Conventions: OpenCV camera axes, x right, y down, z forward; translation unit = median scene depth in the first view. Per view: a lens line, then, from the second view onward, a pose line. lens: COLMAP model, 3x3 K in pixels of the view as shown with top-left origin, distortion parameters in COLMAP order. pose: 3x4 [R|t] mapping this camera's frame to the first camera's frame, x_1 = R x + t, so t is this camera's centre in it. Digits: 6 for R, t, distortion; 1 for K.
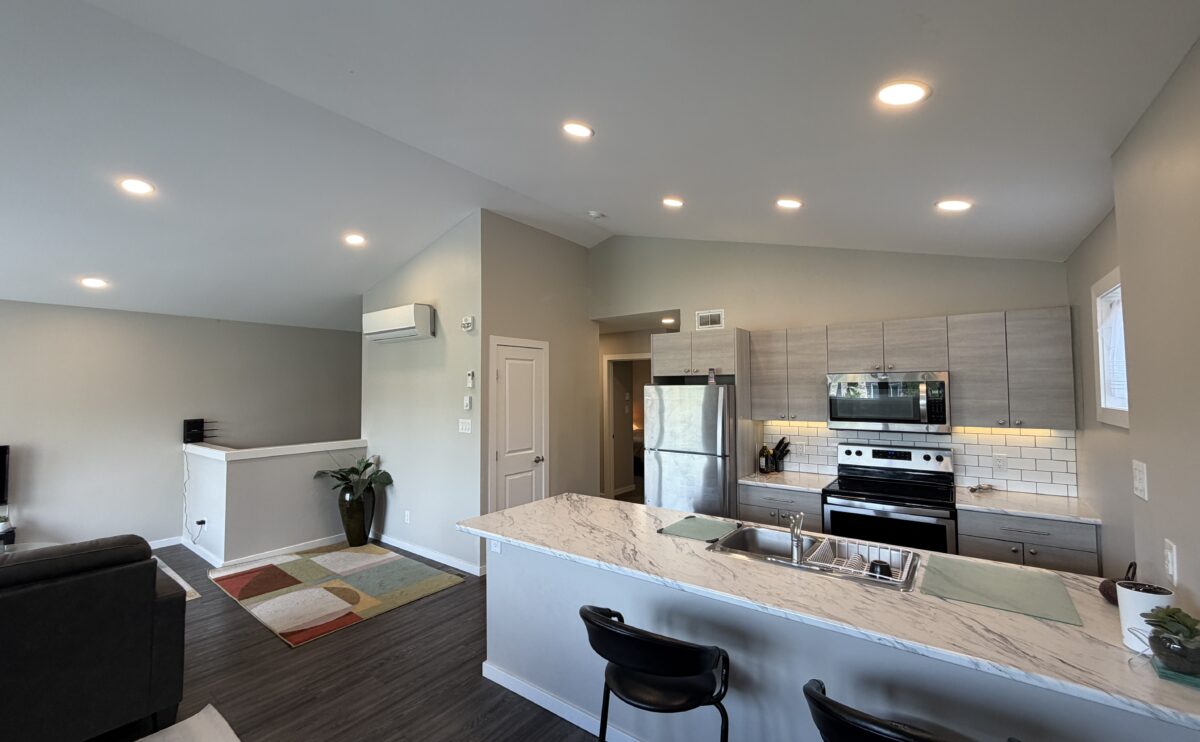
lens RADIAL K [[478.2, 0, 590.2], [0, 478.2, 372.4], [0, 0, 1]] dist [-0.001585, -0.000110]
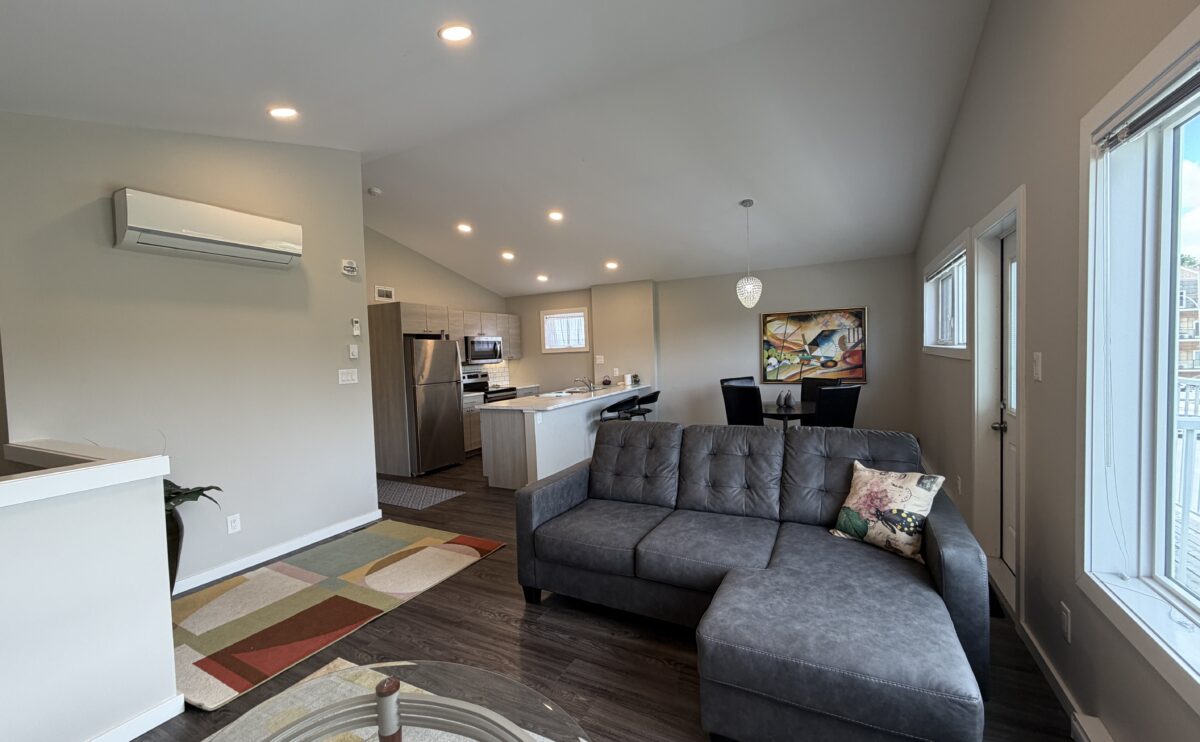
lens RADIAL K [[478.2, 0, 590.2], [0, 478.2, 372.4], [0, 0, 1]] dist [-0.001585, -0.000110]
pose [[-0.141408, -0.030054, 0.989495, -1.236976], [0.000131, 0.999538, 0.030378, 0.074415], [-0.989951, 0.004425, -0.141339, 0.653422]]
